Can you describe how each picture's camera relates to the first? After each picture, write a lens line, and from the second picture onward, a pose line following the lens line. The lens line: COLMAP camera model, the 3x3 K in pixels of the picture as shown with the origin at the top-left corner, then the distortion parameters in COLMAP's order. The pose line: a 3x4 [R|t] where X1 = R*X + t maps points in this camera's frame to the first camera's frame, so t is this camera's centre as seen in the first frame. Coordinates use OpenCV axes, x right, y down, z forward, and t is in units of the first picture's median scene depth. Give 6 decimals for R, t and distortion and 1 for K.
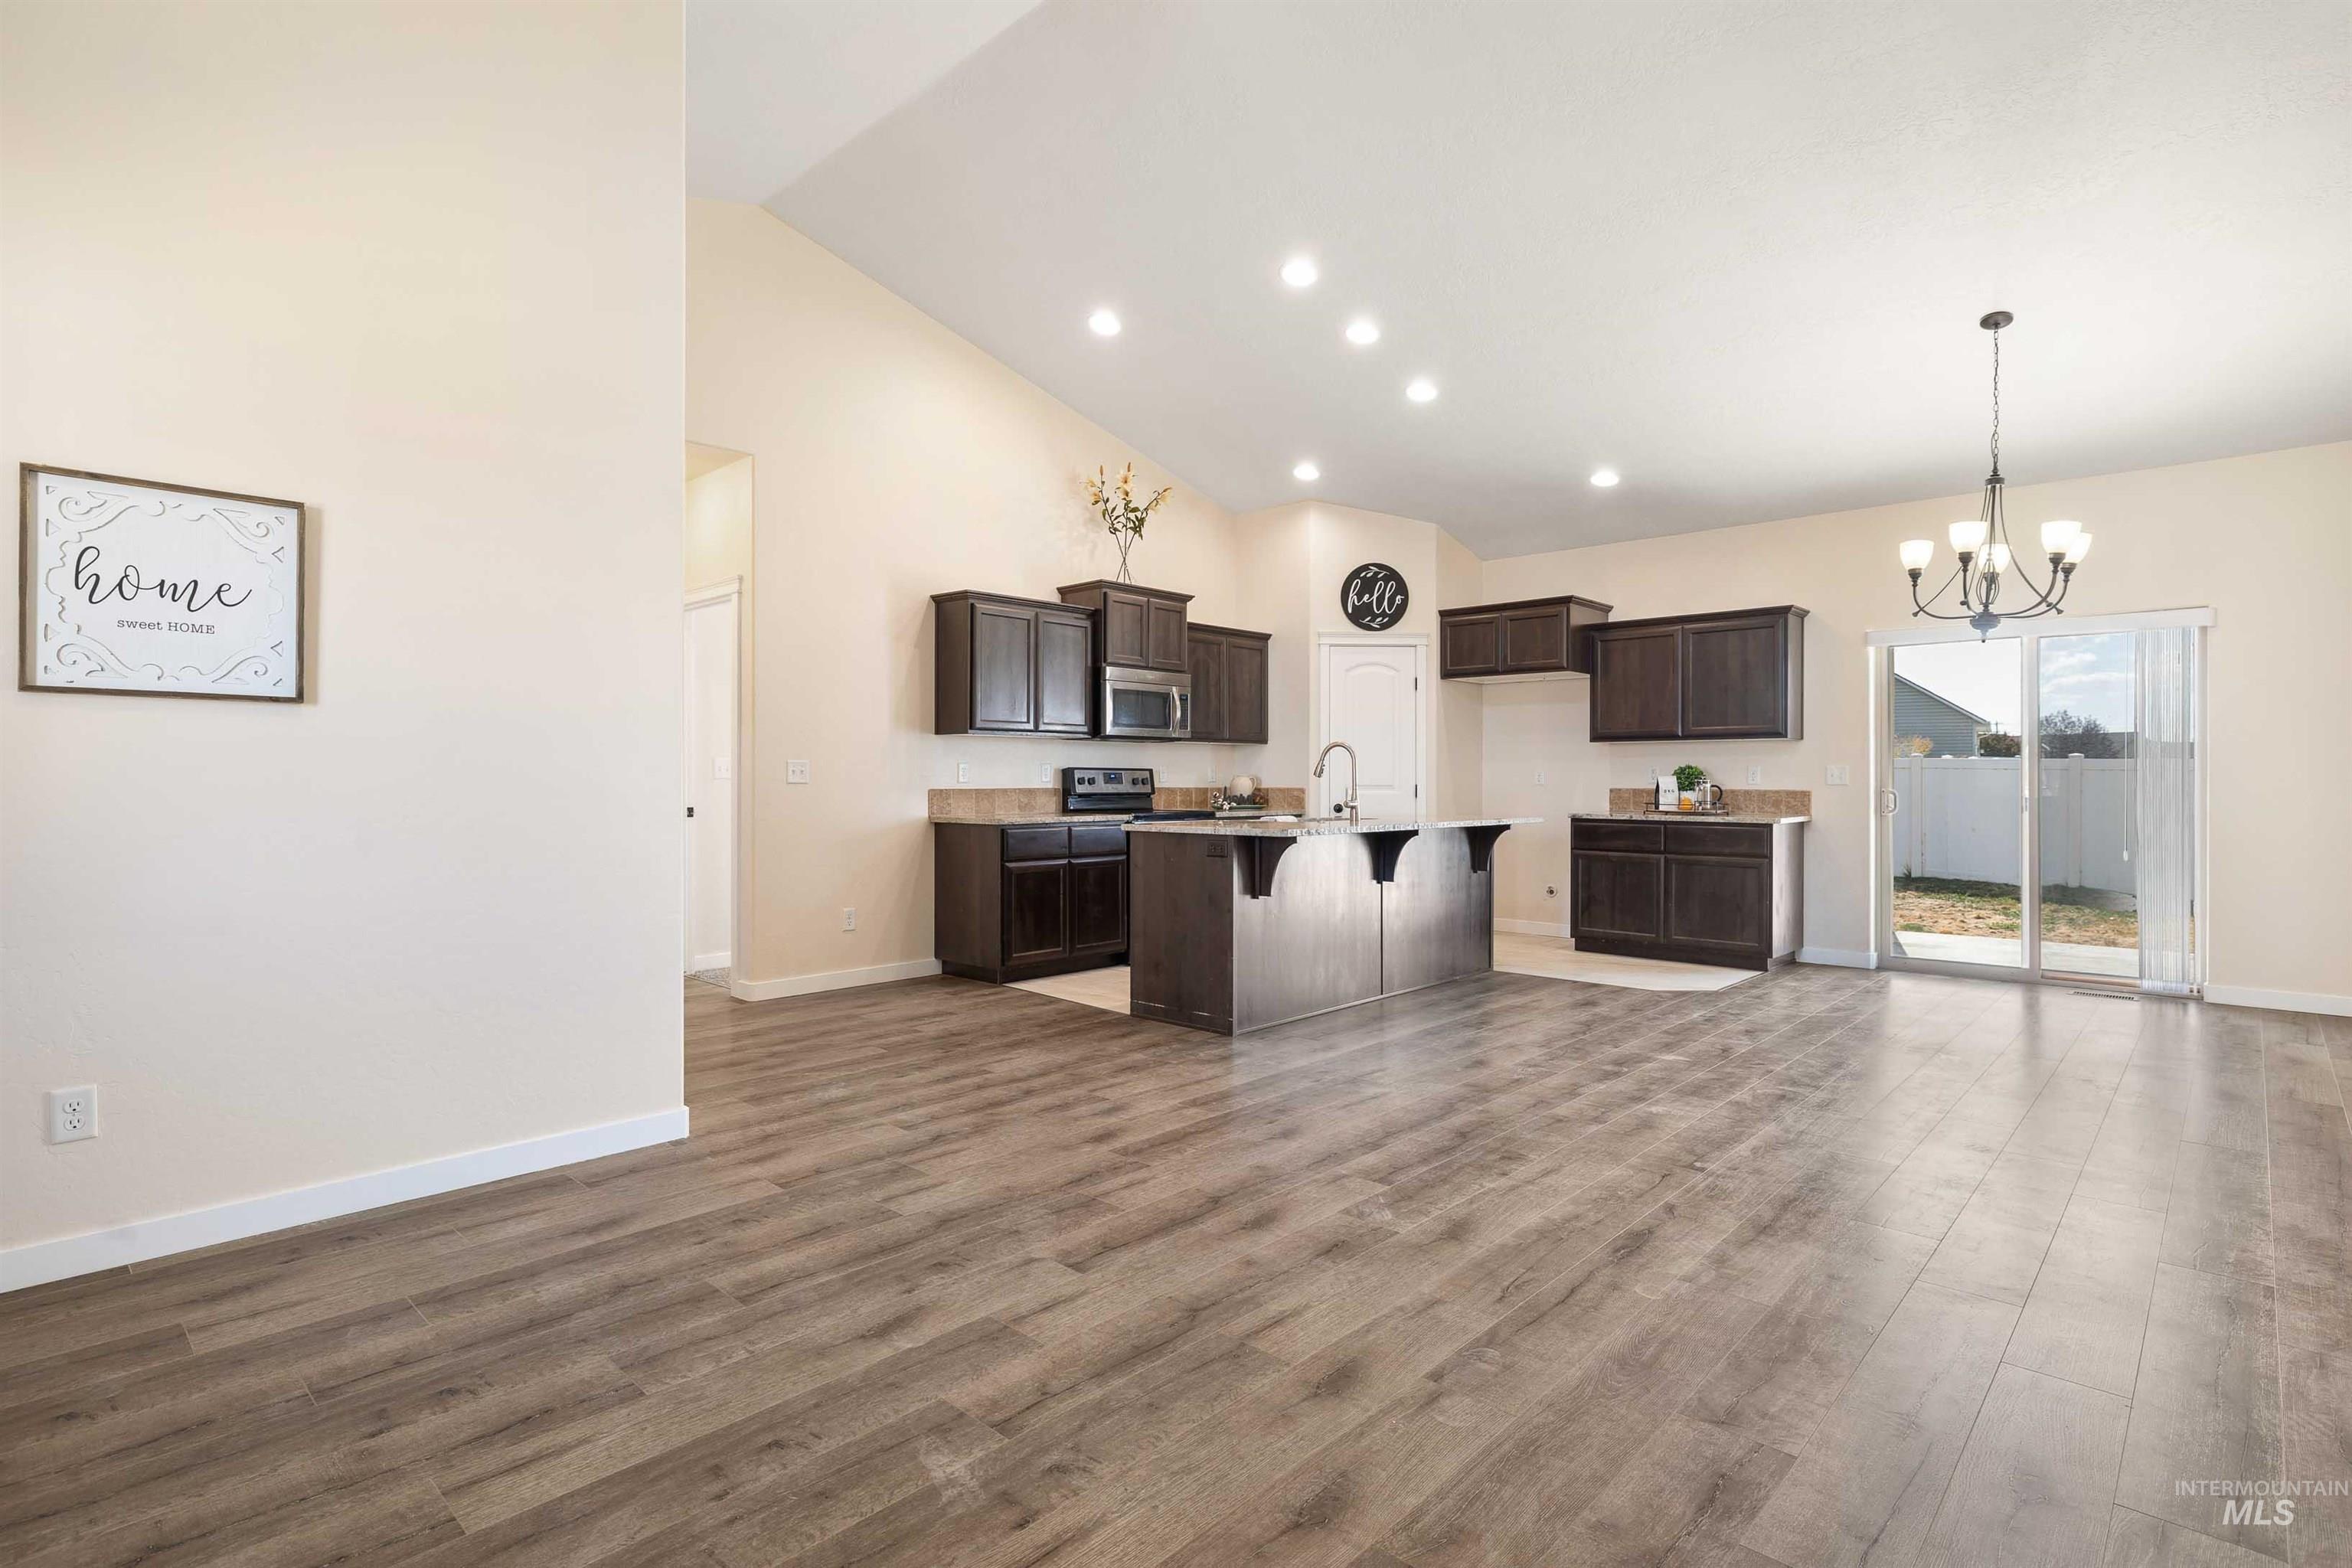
lens RADIAL K [[1126.0, 0, 1175.7], [0, 1126.0, 778.3], [0, 0, 1]] dist [-0.011491, 0.000242]
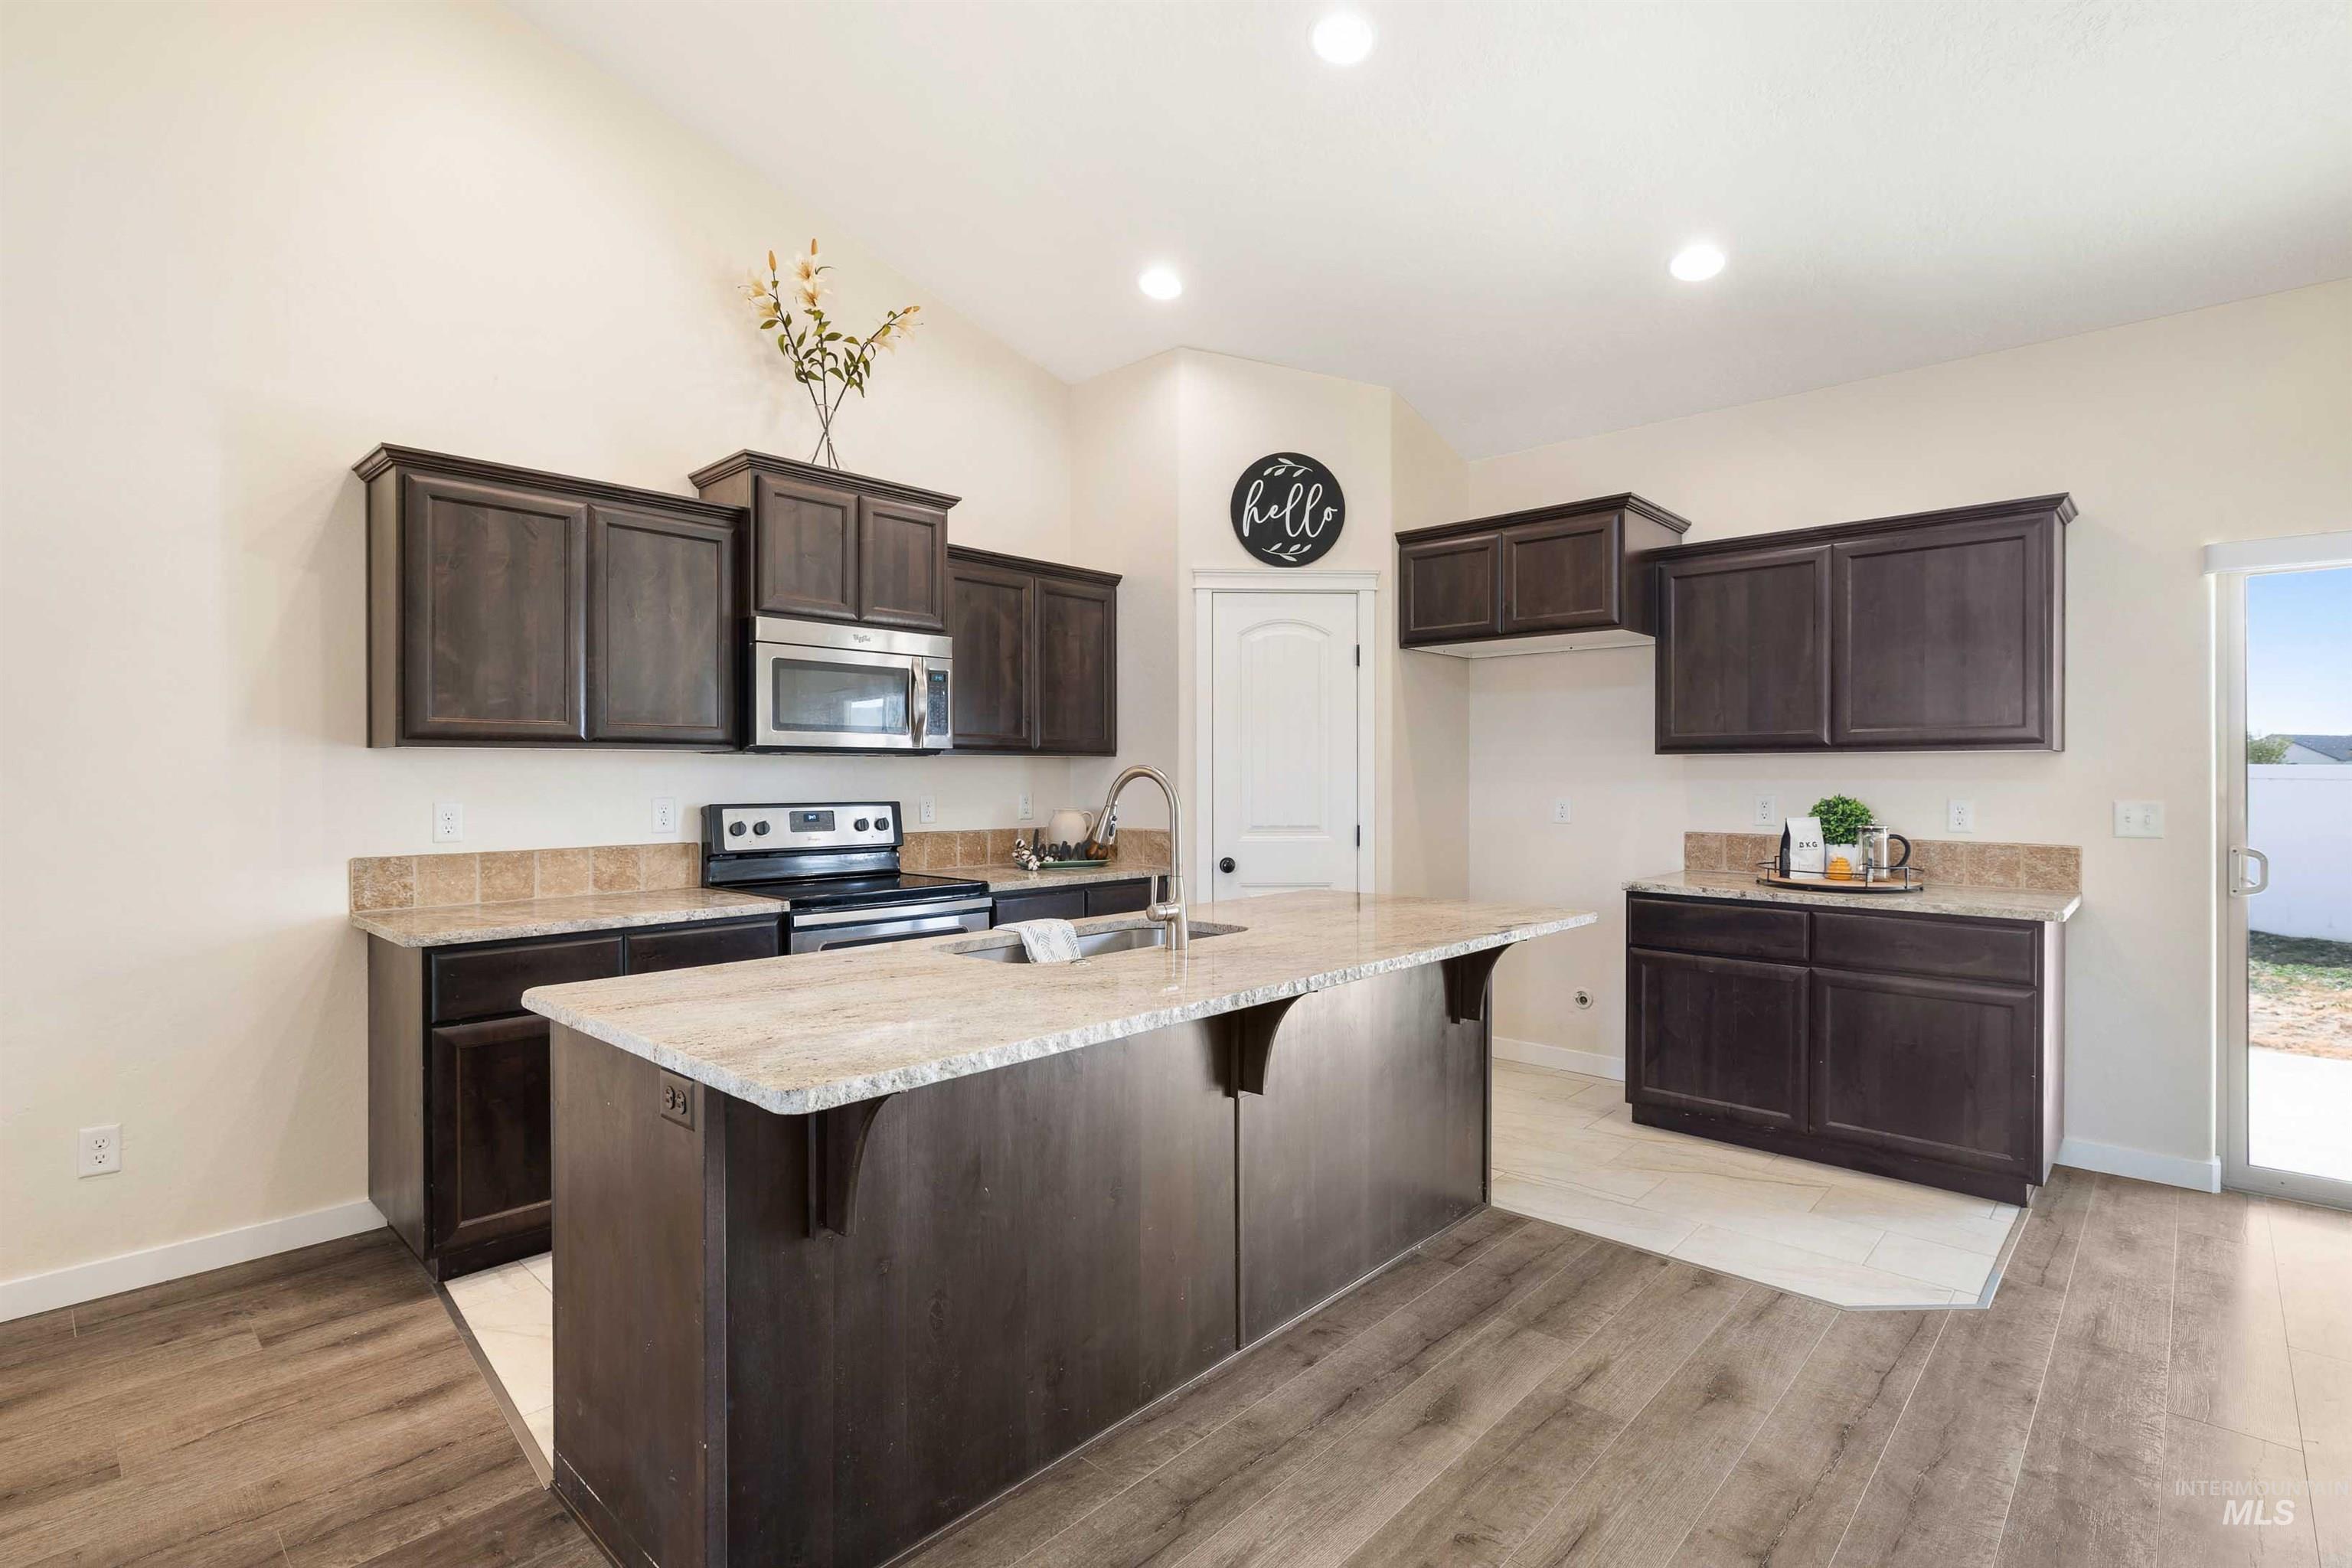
lens RADIAL K [[1126.0, 0, 1177.4], [0, 1126.0, 773.9], [0, 0, 1]] dist [-0.011491, 0.000242]
pose [[0.999937, -0.001984, 0.011064, 0.119463], [0.002005, 0.999996, -0.001927, -0.022157], [-0.011060, 0.001949, 0.999937, 0.435705]]
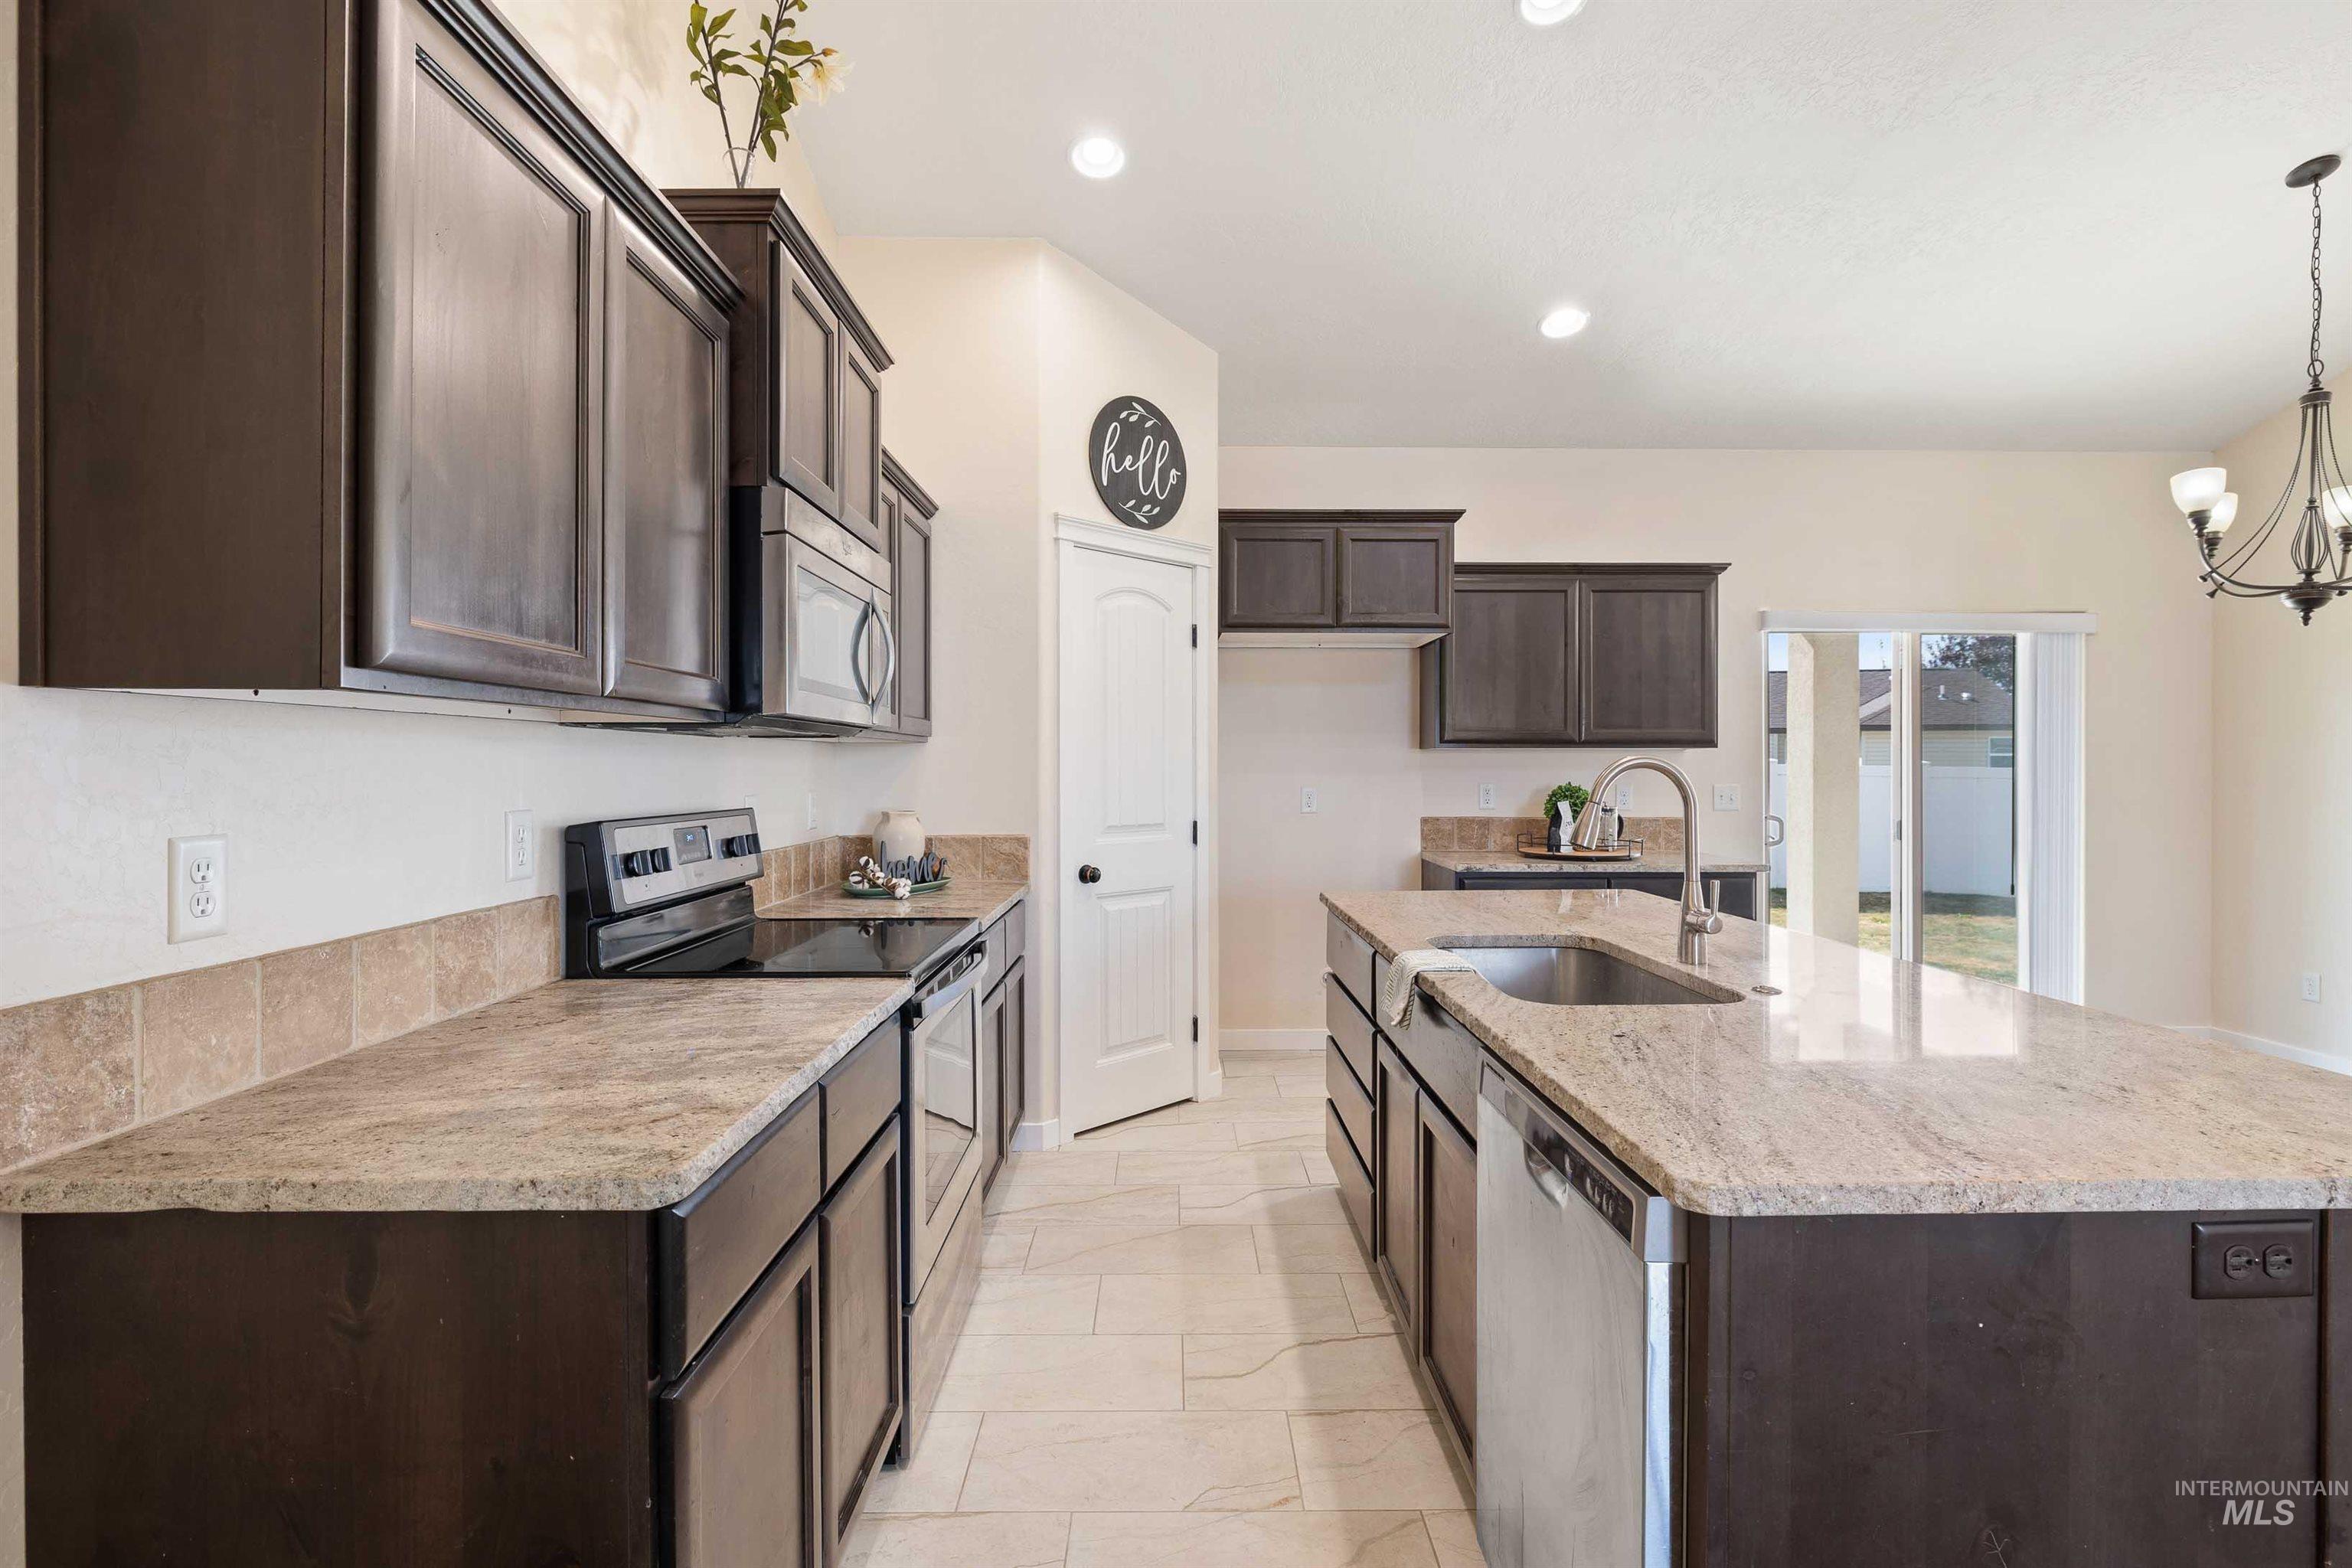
lens RADIAL K [[1126.0, 0, 1198.8], [0, 1126.0, 757.8], [0, 0, 1]] dist [-0.011491, 0.000242]
pose [[0.706229, 0.003099, 0.707977, -0.183353], [0.003384, 0.999964, -0.007753, -0.022323], [-0.707976, 0.007871, 0.706193, 0.657158]]
